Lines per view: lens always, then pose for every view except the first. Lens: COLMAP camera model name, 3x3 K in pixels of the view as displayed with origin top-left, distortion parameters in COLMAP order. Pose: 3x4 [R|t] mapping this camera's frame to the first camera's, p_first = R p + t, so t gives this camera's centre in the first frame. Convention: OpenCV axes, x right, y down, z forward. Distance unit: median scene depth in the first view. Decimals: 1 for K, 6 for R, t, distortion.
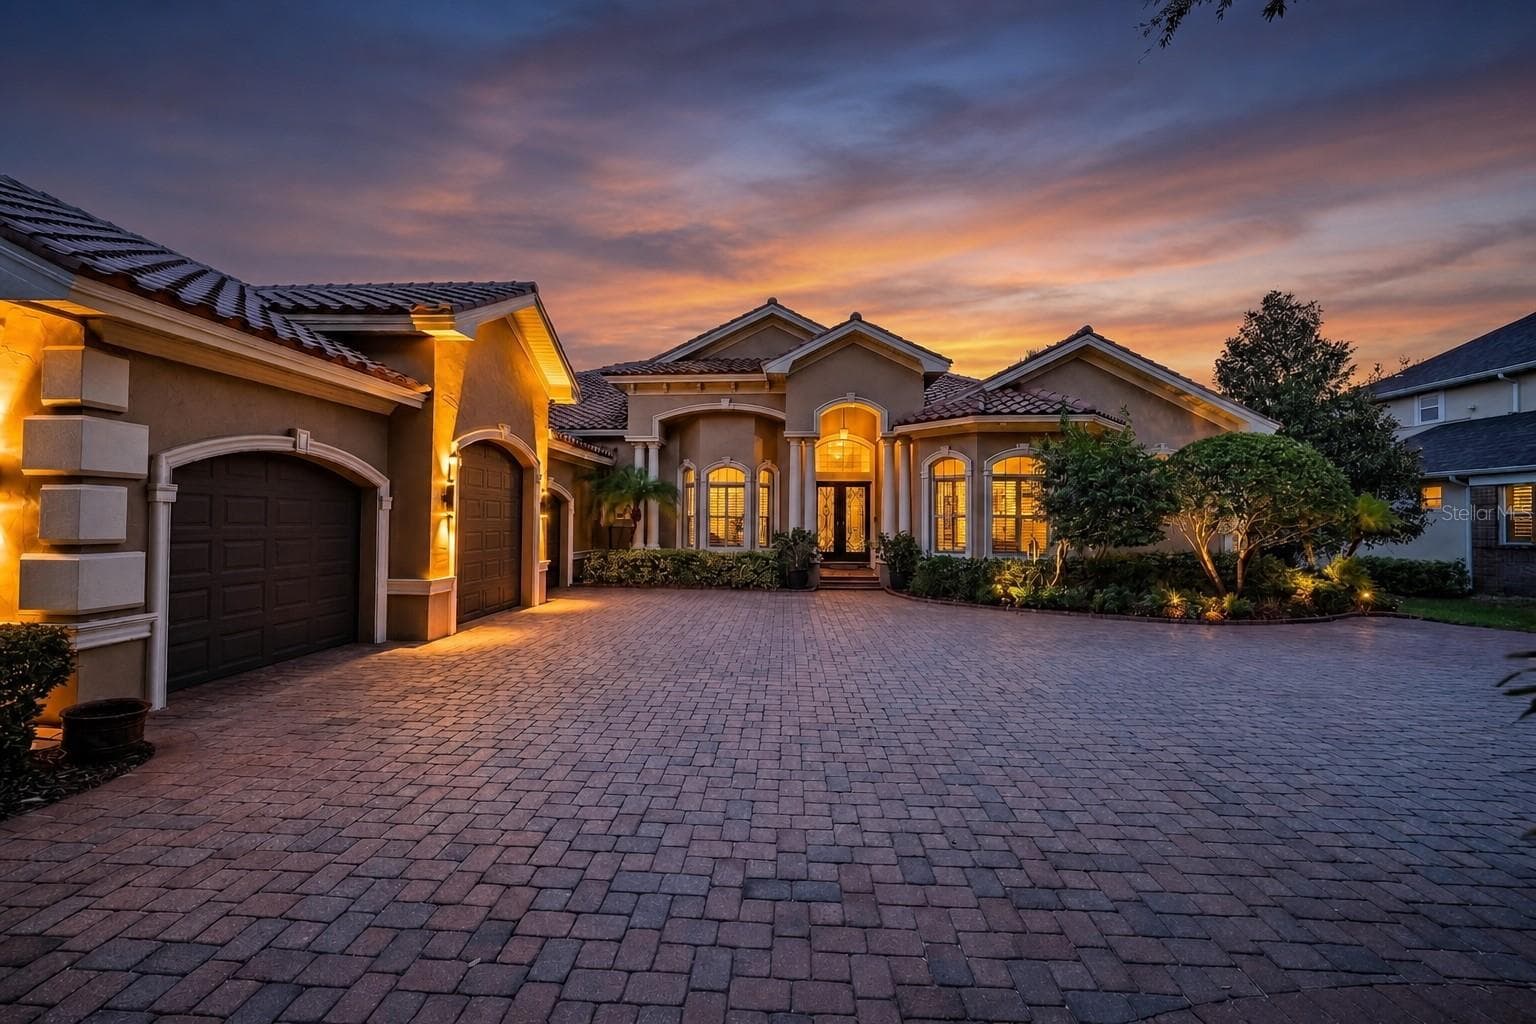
lens RADIAL K [[606.2, 0, 768.0], [0, 606.2, 512.0], [0, 0, 1]] dist [-0.000474, 0.000241]
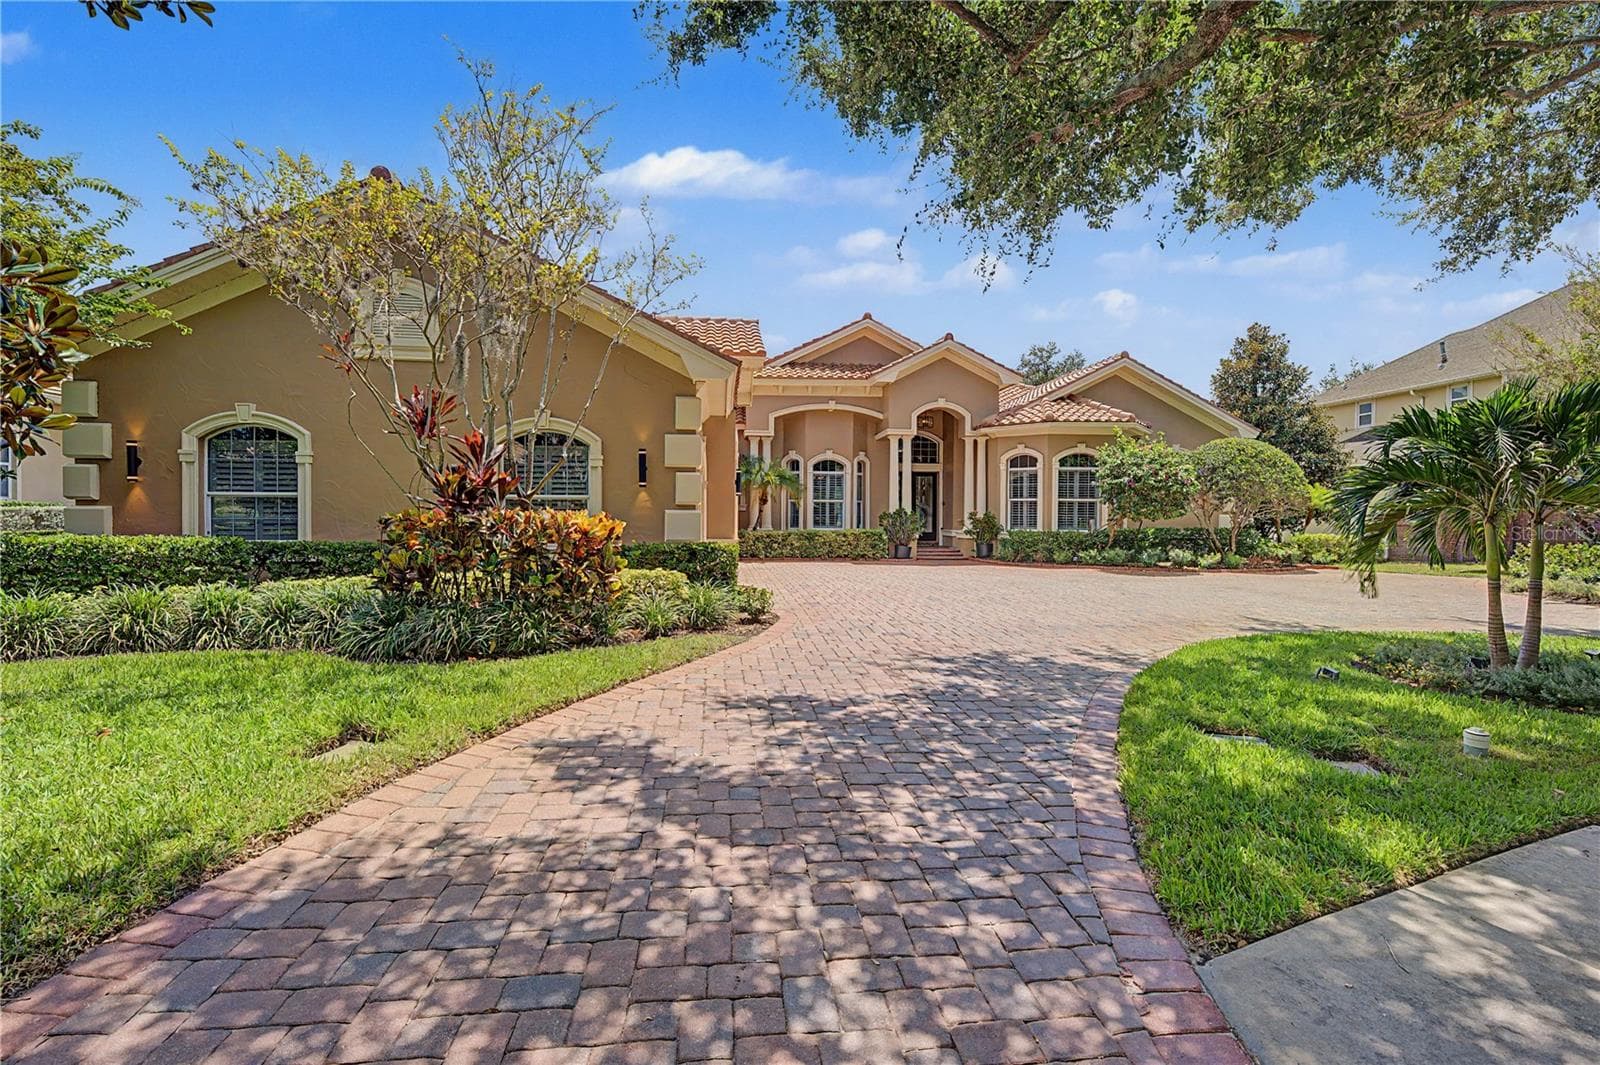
lens RADIAL K [[697.3, 0, 804.1], [0, 697.3, 526.2], [0, 0, 1]] dist [-0.001574, 0.000010]
pose [[0.990363, -0.004103, 0.138432, -0.330133], [0.000161, 0.999594, 0.028476, 0.018773], [-0.138493, -0.028179, 0.989962, -0.350566]]
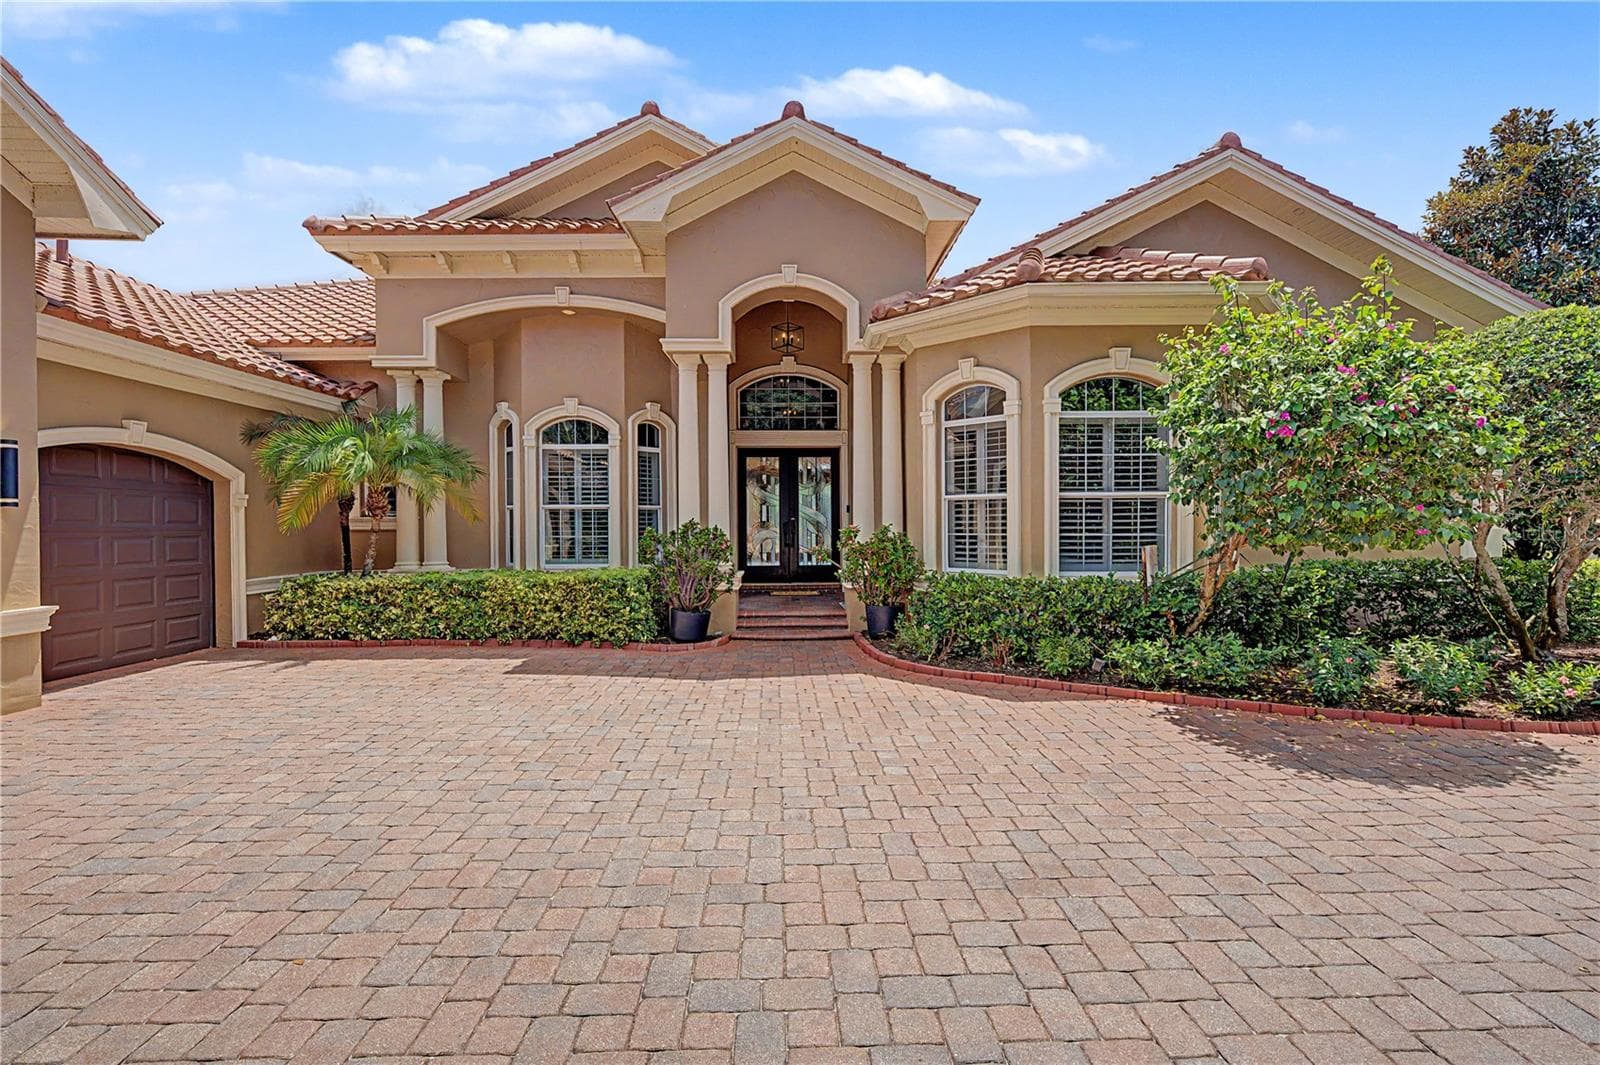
lens RADIAL K [[710.0, 0, 804.6], [0, 710.0, 535.1], [0, 0, 1]] dist [0.000585, -0.000025]
pose [[0.997652, -0.015780, 0.066642, 0.104208], [0.013866, 0.999481, 0.029089, 0.018253], [-0.067066, -0.028096, 0.997353, 0.377368]]
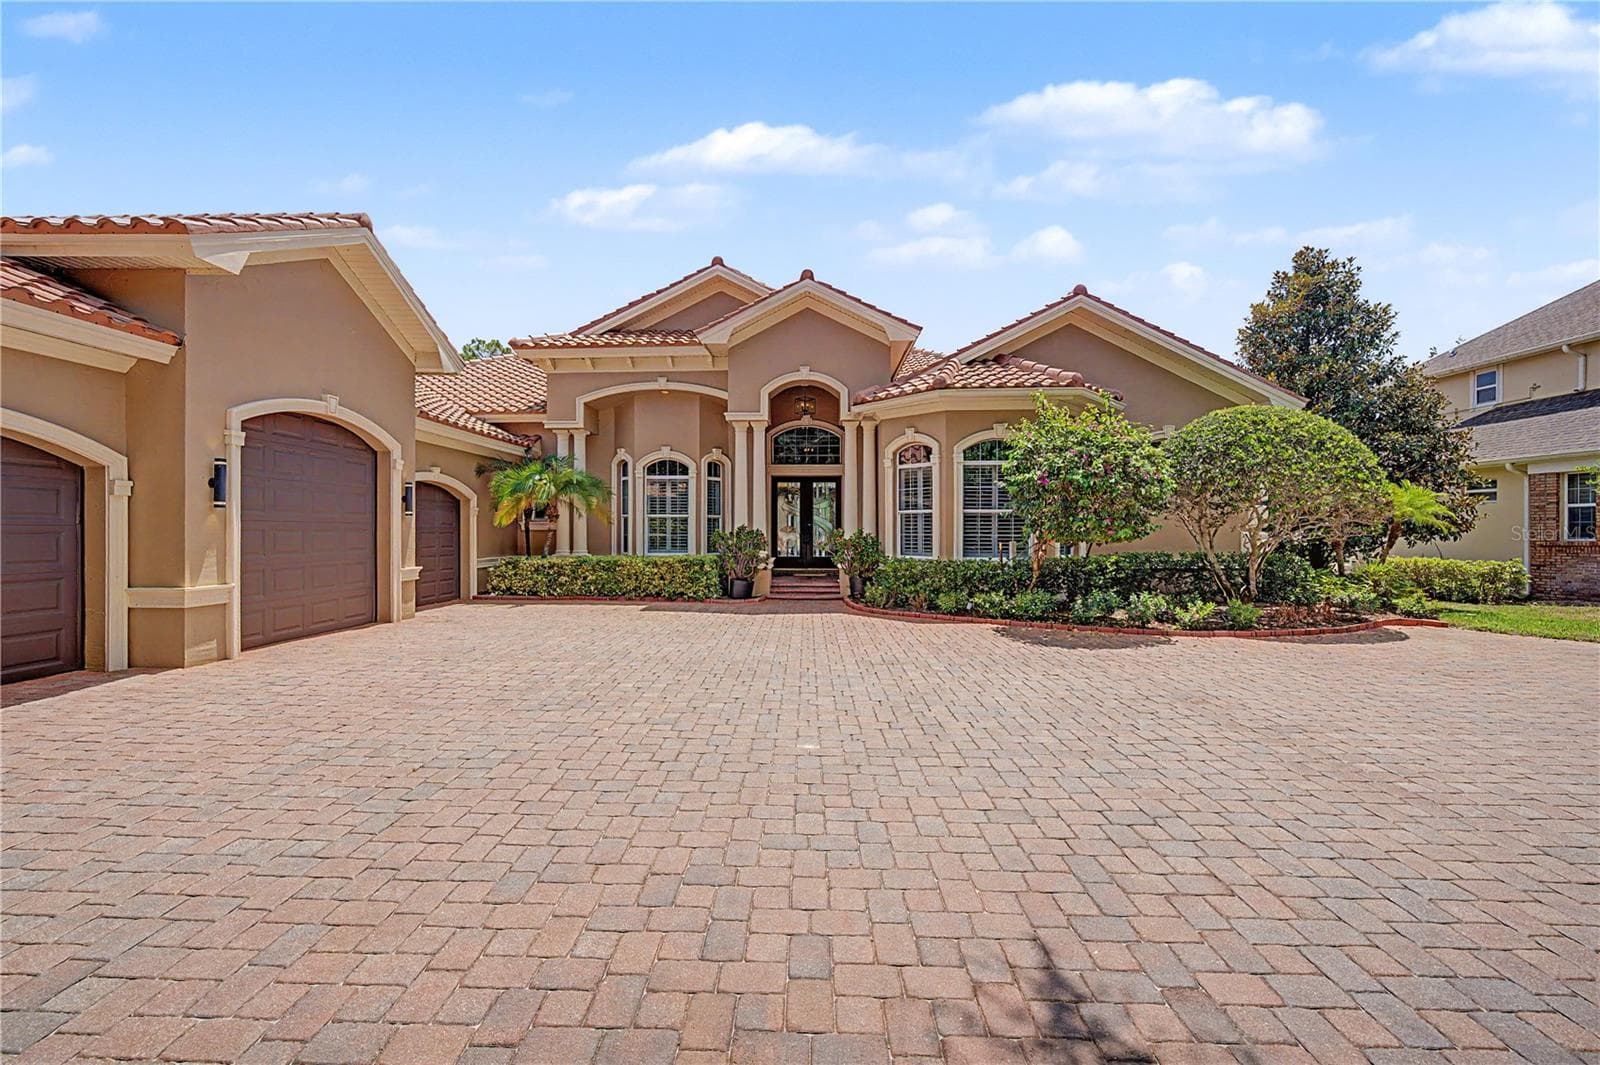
lens RADIAL K [[653.9, 0, 797.1], [0, 653.9, 533.8], [0, 0, 1]] dist [-0.000674, -0.000132]
pose [[0.999903, -0.008090, 0.011307, 0.113093], [0.007875, 0.999790, 0.018931, 0.017615], [-0.011458, -0.018840, 0.999757, 0.086206]]
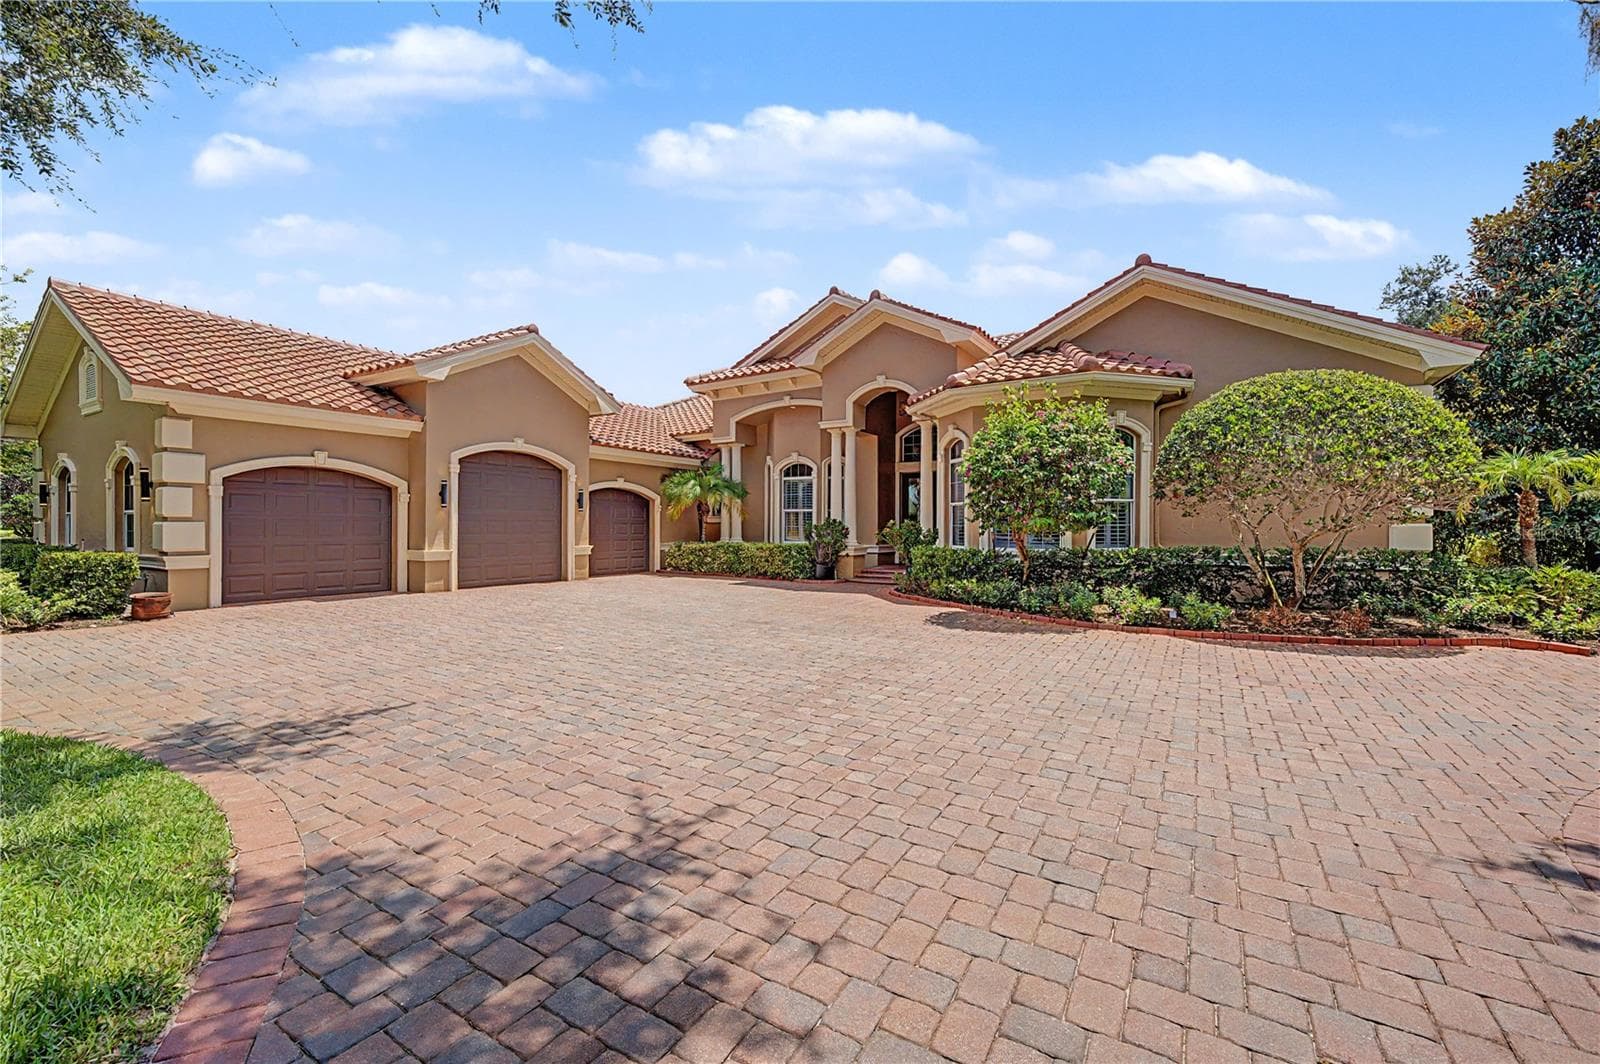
lens RADIAL K [[653.9, 0, 797.1], [0, 653.9, 533.3], [0, 0, 1]] dist [-0.000674, -0.000132]
pose [[0.867504, -0.000470, -0.497429, 0.525333], [0.011130, 0.999768, 0.018466, 0.027426], [0.497305, -0.021556, 0.867308, 0.047648]]
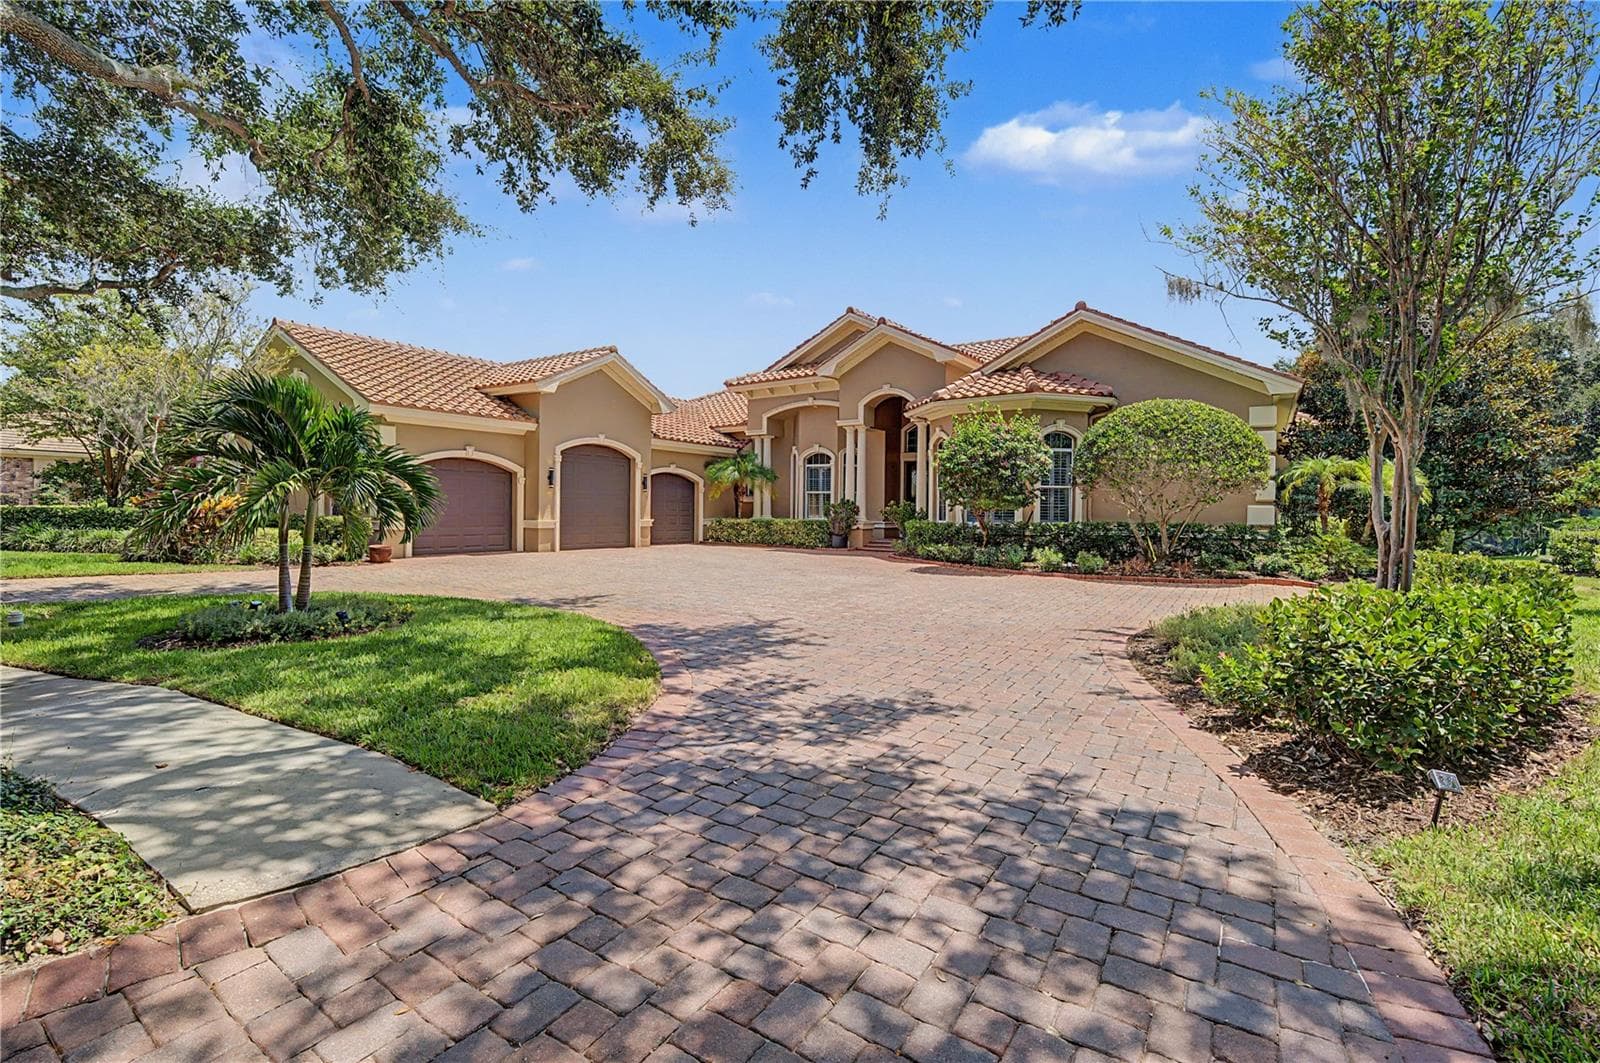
lens RADIAL K [[697.3, 0, 804.1], [0, 697.3, 525.2], [0, 0, 1]] dist [-0.001574, 0.000010]
pose [[0.858429, 0.013676, -0.512750, 0.692236], [0.002982, 0.999495, 0.031652, 0.031440], [0.512923, -0.028700, 0.857954, -0.248496]]
